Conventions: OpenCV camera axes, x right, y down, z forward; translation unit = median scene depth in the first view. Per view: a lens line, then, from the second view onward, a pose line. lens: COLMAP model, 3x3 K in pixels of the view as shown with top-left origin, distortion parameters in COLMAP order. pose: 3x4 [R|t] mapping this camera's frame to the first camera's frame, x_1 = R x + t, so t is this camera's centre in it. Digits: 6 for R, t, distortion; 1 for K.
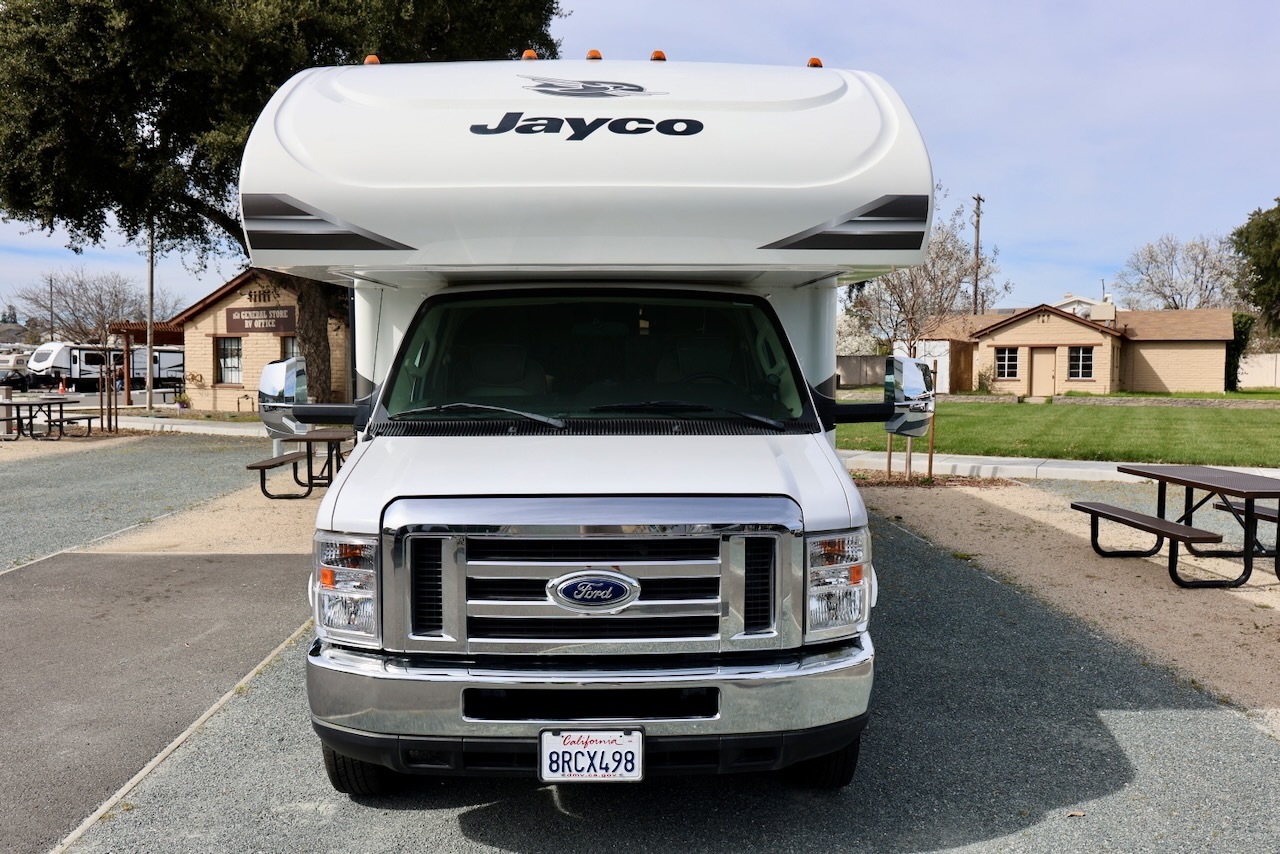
lens RADIAL K [[1004.1, 0, 637.9], [0, 1004.1, 424.2], [0, 0, 1]] dist [0.008784, -0.005314]
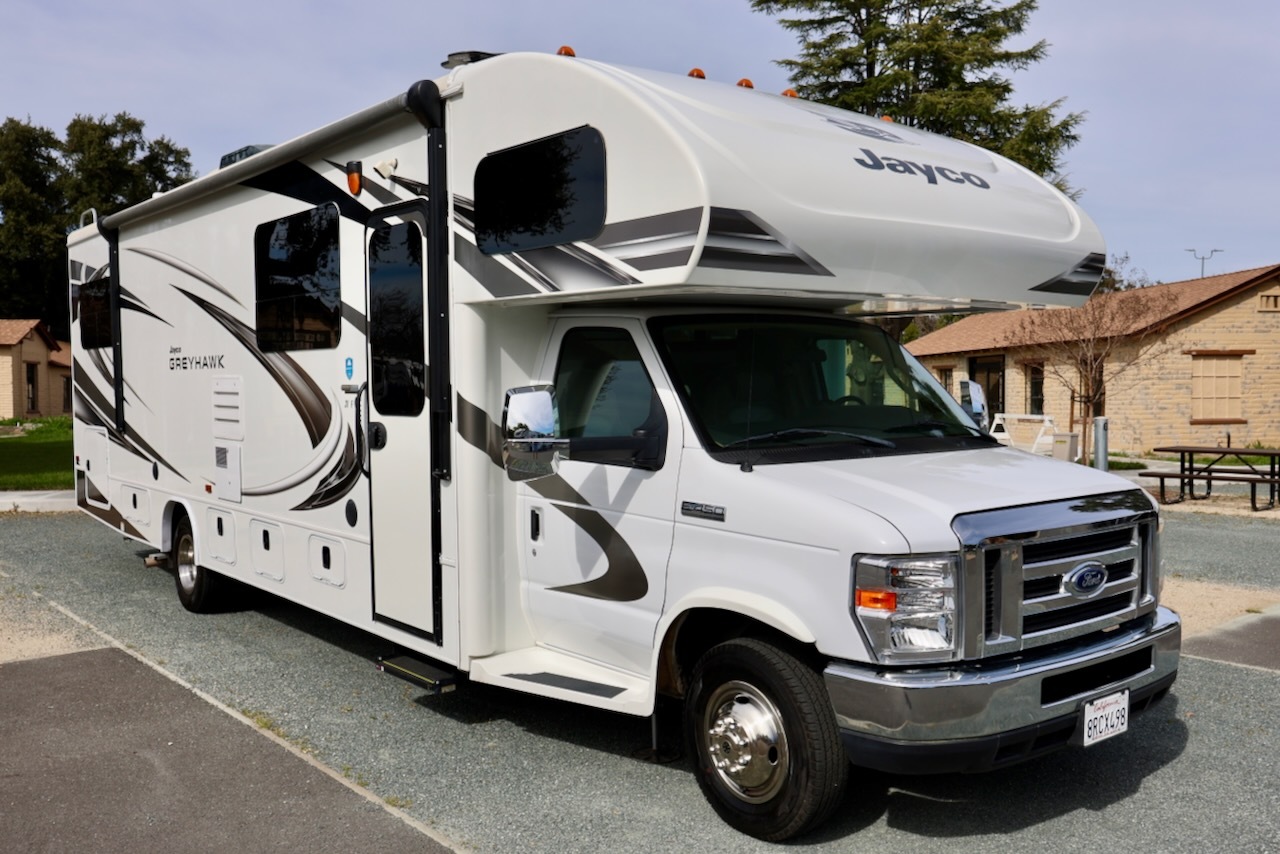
lens RADIAL K [[1128.1, 0, 636.5], [0, 1128.1, 437.6], [0, 0, 1]] dist [0.010965, 0.007937]
pose [[0.790685, -0.035488, 0.611193, -1.257933], [0.047030, 0.998889, -0.002842, -0.020992], [-0.610414, 0.030992, 0.791476, 0.267267]]
